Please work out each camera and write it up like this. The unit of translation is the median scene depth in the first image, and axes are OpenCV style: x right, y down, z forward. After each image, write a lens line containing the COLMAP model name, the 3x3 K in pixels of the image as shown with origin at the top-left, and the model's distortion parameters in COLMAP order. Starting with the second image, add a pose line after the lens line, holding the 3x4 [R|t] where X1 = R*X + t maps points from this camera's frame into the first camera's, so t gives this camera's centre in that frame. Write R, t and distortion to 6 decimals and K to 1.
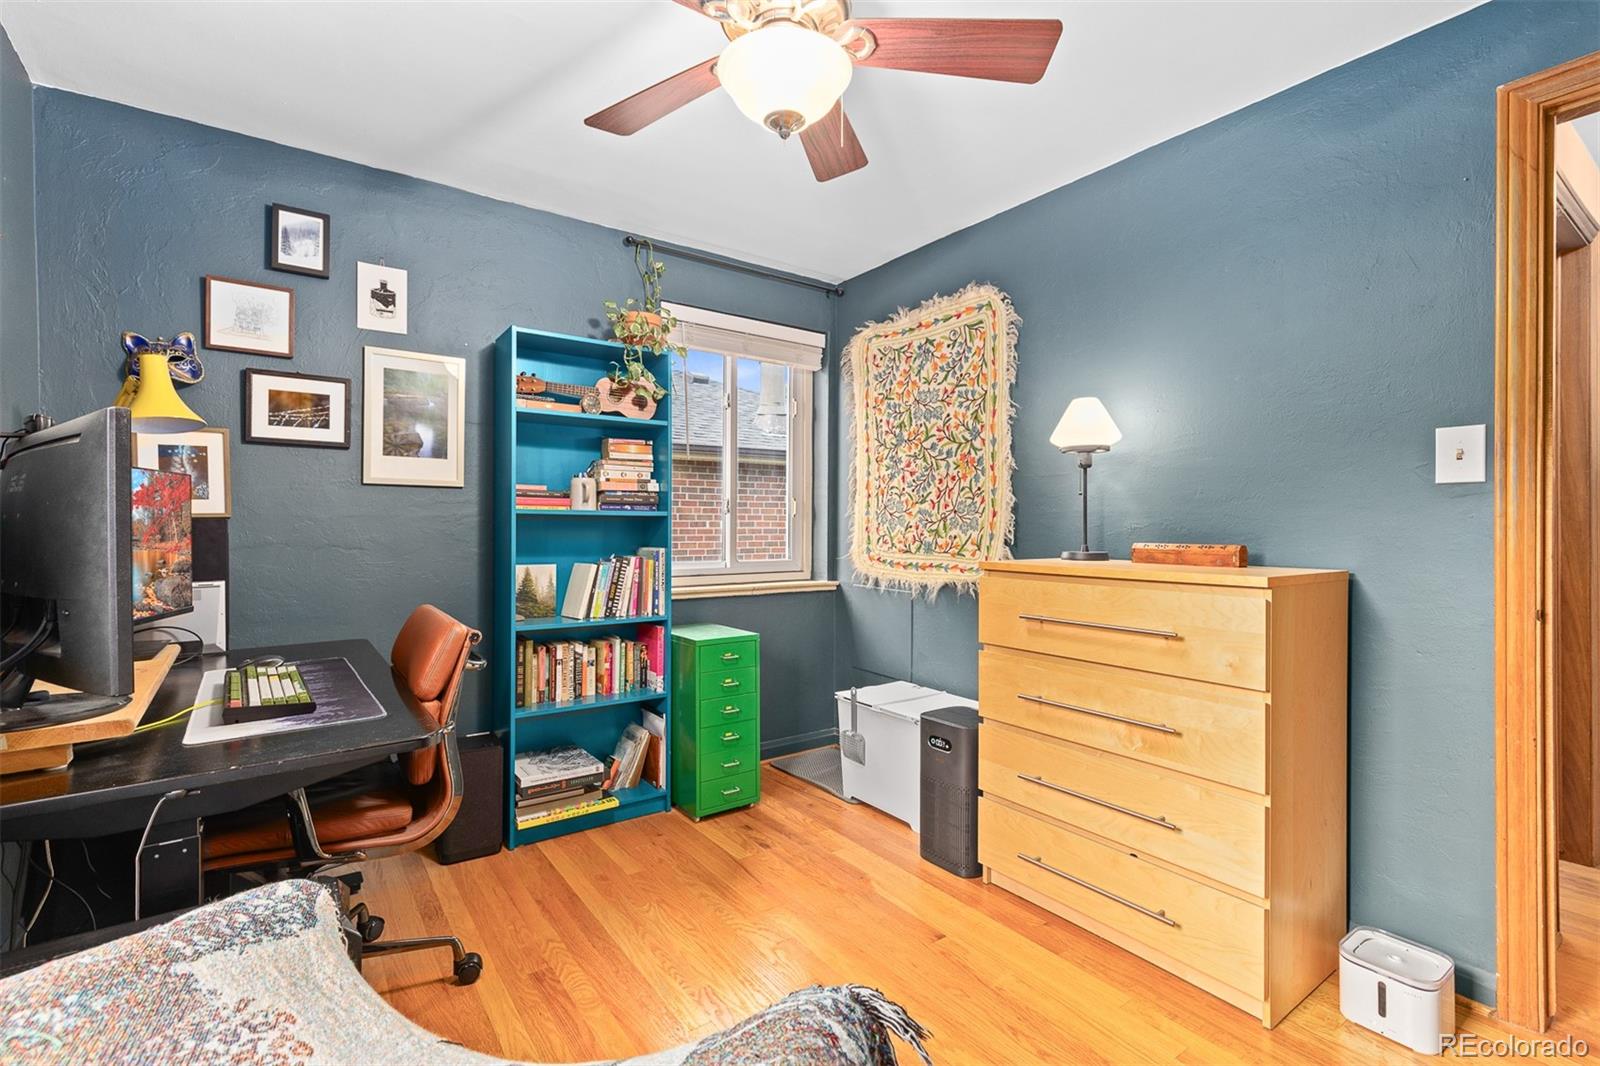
lens RADIAL K [[729.7, 0, 799.2], [0, 729.7, 526.0], [0, 0, 1]] dist [0.010733, -0.000523]
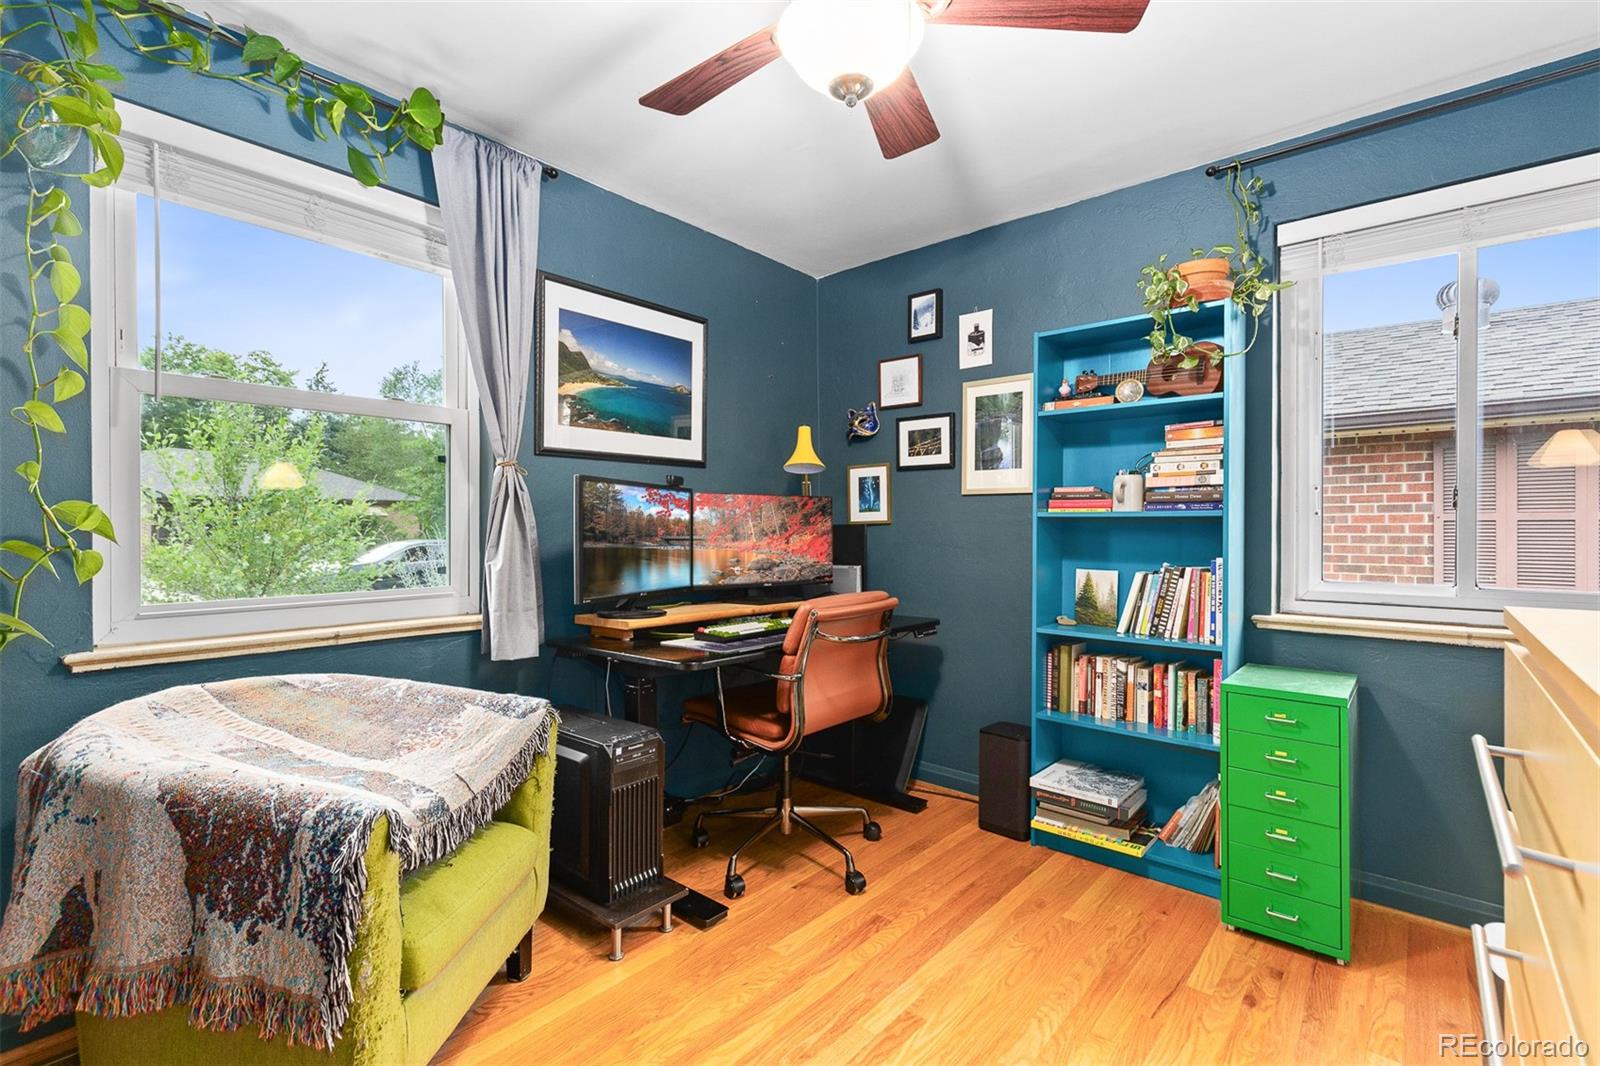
lens RADIAL K [[729.7, 0, 797.2], [0, 729.7, 532.5], [0, 0, 1]] dist [0.010733, -0.000523]
pose [[0.229339, 0.002858, -0.973342, 0.496738], [-0.002899, 0.999993, 0.002253, 0.003025], [0.973342, 0.002305, 0.229346, 0.416624]]
